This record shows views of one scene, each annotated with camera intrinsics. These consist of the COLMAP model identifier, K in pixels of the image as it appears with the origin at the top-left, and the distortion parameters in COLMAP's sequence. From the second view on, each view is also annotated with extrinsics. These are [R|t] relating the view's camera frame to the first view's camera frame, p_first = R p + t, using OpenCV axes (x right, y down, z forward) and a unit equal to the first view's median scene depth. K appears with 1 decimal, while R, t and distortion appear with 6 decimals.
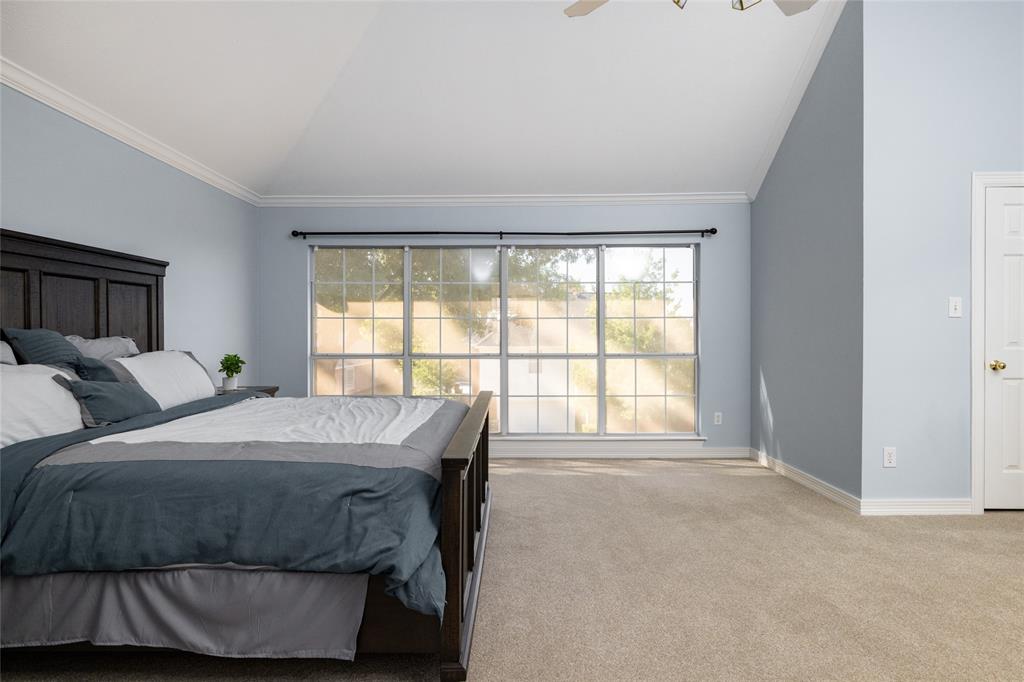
lens RADIAL K [[574.4, 0, 512.0], [0, 574.4, 341.0], [0, 0, 1]] dist [0.003235, 0.000412]
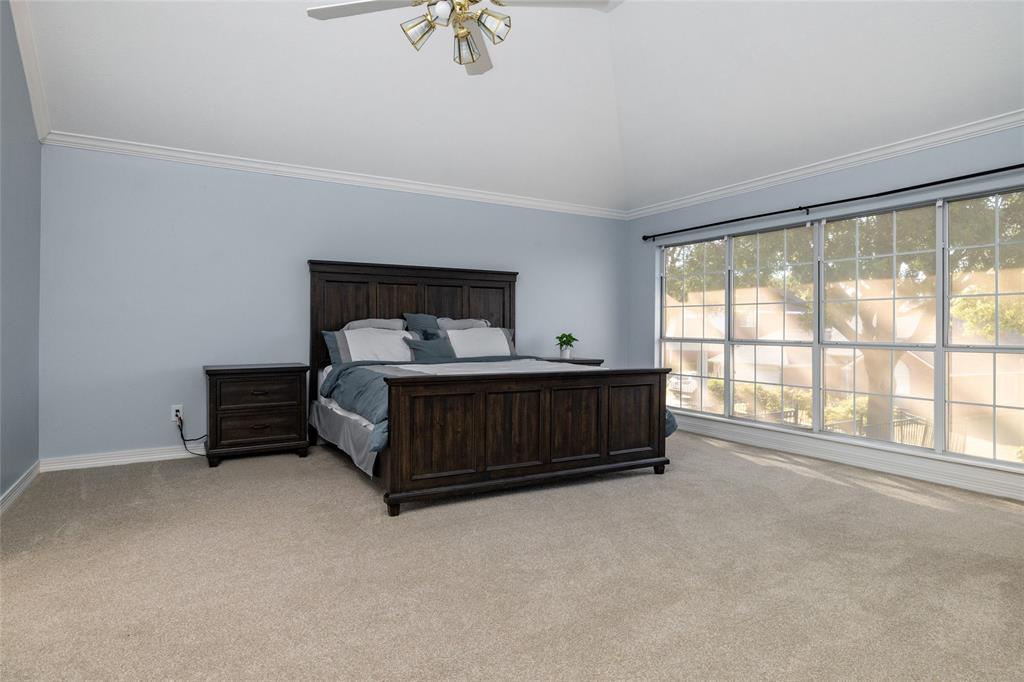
lens RADIAL K [[574.4, 0, 512.0], [0, 574.4, 341.0], [0, 0, 1]] dist [0.003235, 0.000412]
pose [[0.509521, 0.024861, -0.860099, 0.528195], [-0.020272, 0.999652, 0.016886, 0.016513], [0.860219, 0.008832, 0.509848, 0.138788]]
